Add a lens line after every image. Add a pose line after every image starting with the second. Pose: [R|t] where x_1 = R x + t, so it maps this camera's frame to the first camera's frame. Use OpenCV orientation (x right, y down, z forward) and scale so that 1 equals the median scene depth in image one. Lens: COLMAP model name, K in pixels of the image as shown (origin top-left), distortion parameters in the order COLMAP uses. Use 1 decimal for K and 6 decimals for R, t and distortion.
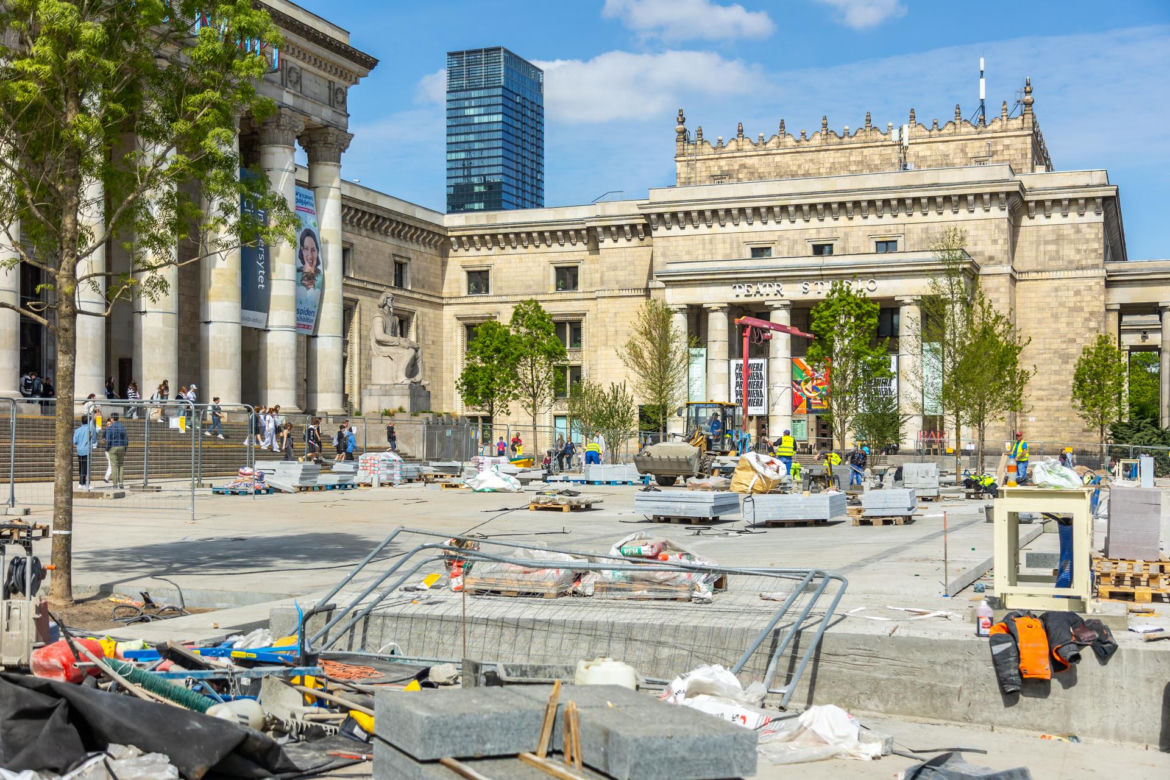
lens RADIAL K [[1397.1, 0, 550.3], [0, 1397.1, 392.4], [0, 0, 1]] dist [0.019545, 0.008388]
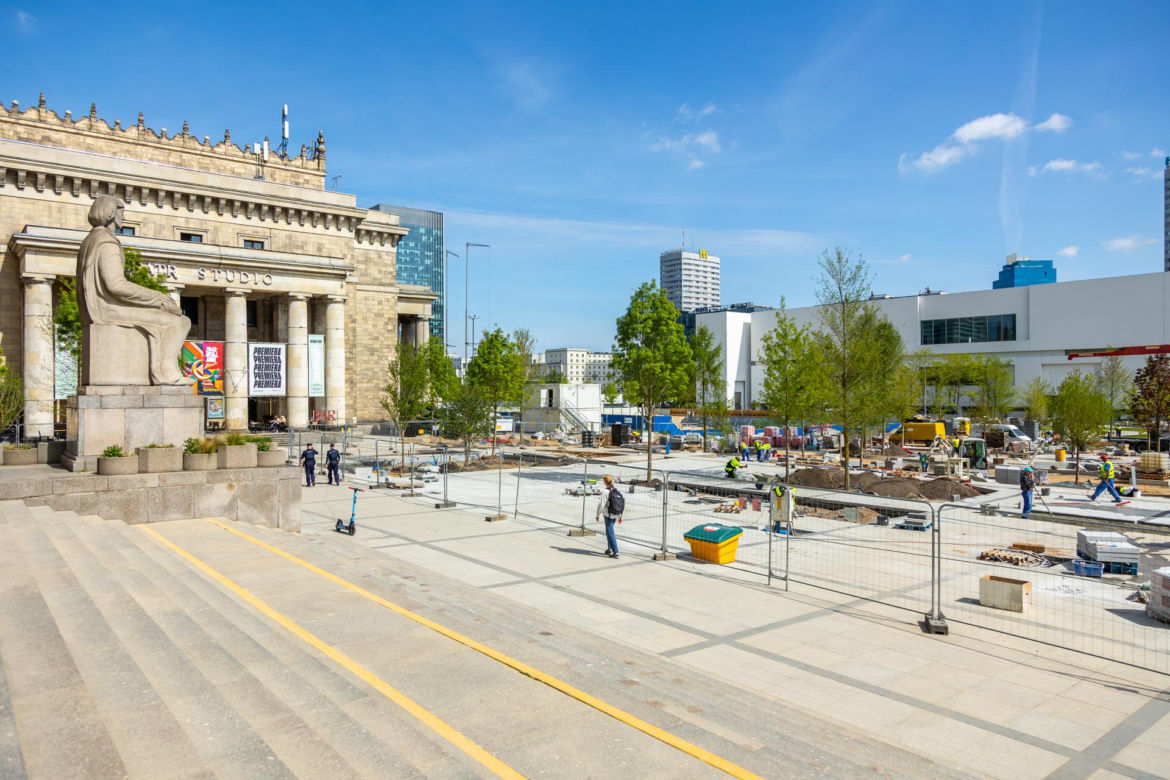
lens RADIAL K [[786.1, 0, 585.0], [0, 786.1, 390.0], [0, 0, 1]] dist [0.004620, -0.000047]
pose [[0.474145, -0.005757, 0.880428, -0.246037], [-0.018567, 0.999691, 0.016536, -0.005069], [-0.880251, -0.024187, 0.473891, 0.598882]]
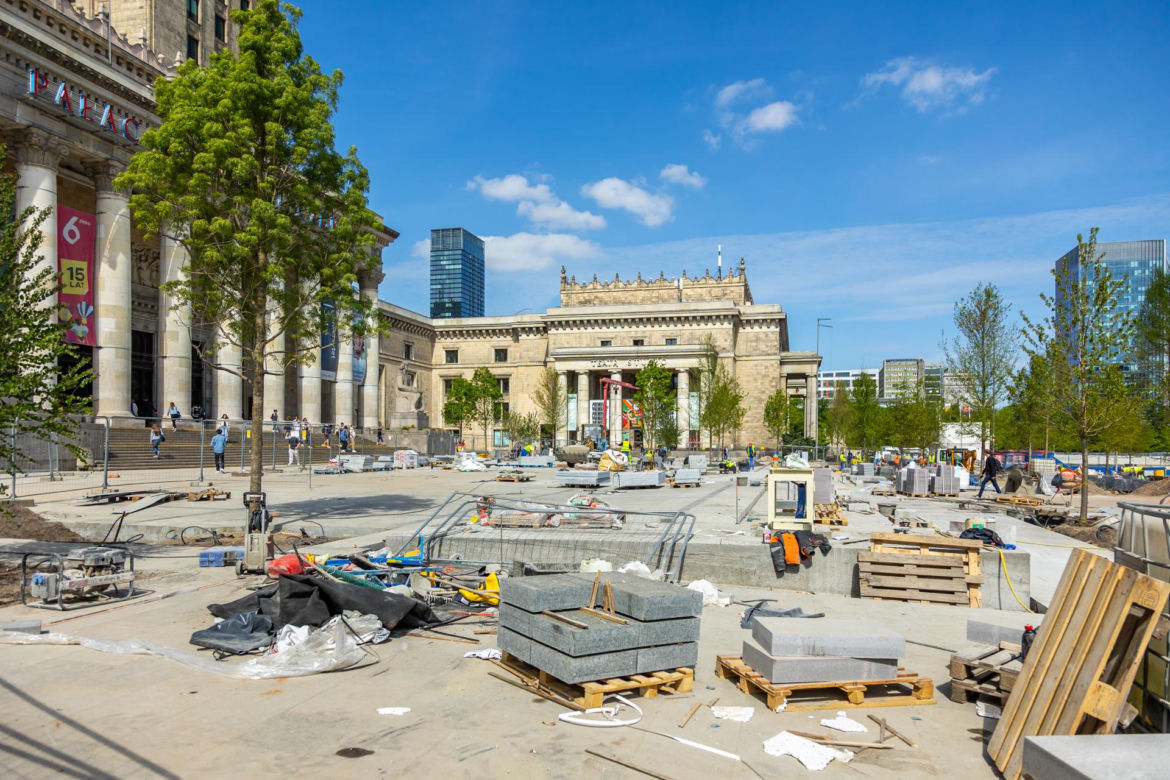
lens RADIAL K [[752.9, 0, 596.7], [0, 752.9, 420.5], [0, 0, 1]] dist [-0.001646, -0.001025]
pose [[0.989372, 0.004128, 0.145346, -0.011963], [-0.004762, 0.999981, 0.004015, -0.000500], [-0.145326, -0.004664, 0.989373, -0.002960]]
